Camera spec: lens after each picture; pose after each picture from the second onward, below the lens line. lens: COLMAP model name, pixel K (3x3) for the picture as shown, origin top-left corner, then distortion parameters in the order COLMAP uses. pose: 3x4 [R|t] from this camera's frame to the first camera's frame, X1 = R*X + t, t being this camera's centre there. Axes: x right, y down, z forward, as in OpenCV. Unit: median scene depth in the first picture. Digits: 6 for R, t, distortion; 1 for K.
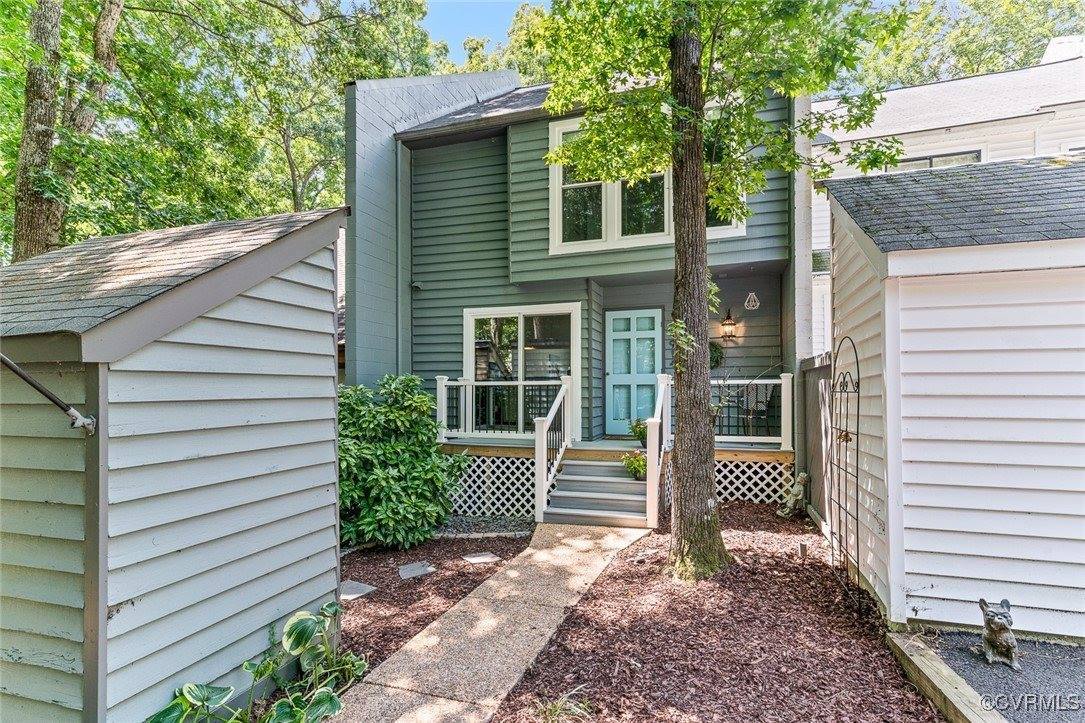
lens RADIAL K [[553.3, 0, 542.3], [0, 553.3, 387.4], [0, 0, 1]] dist [-0.000484, 0.000135]
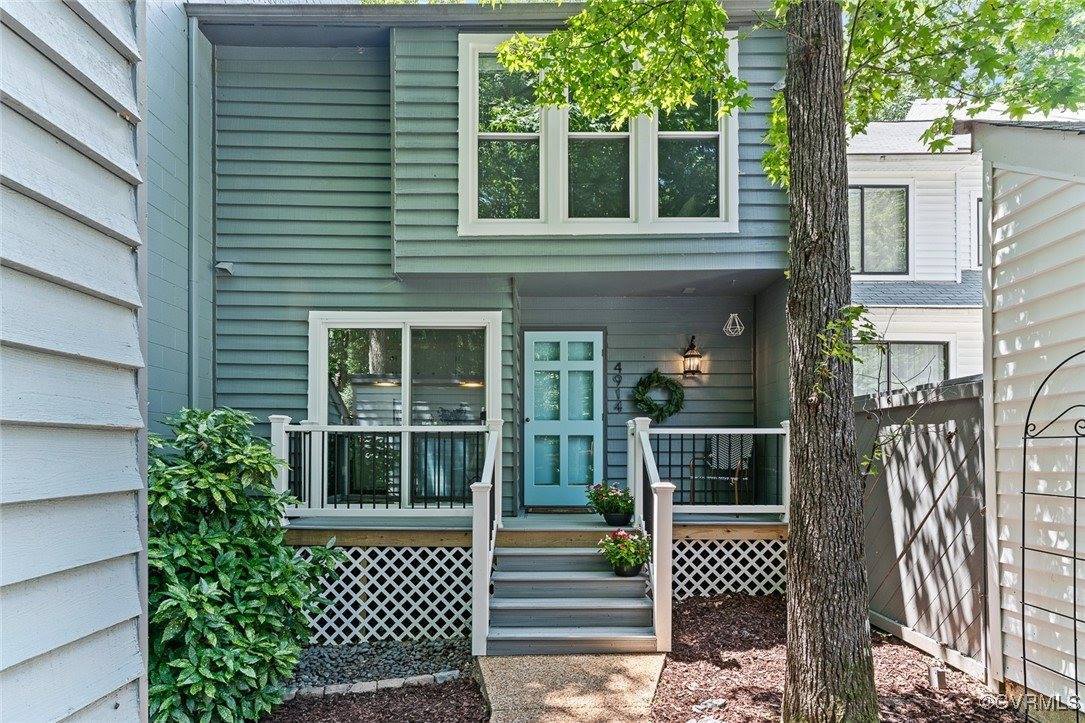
lens RADIAL K [[621.5, 0, 544.9], [0, 621.5, 449.1], [0, 0, 1]] dist [0.006606, 0.000532]
pose [[0.946758, 0.006430, 0.321881, -0.132085], [-0.006916, 0.999976, 0.000367, 0.014183], [-0.321871, -0.002573, 0.946780, 0.279028]]
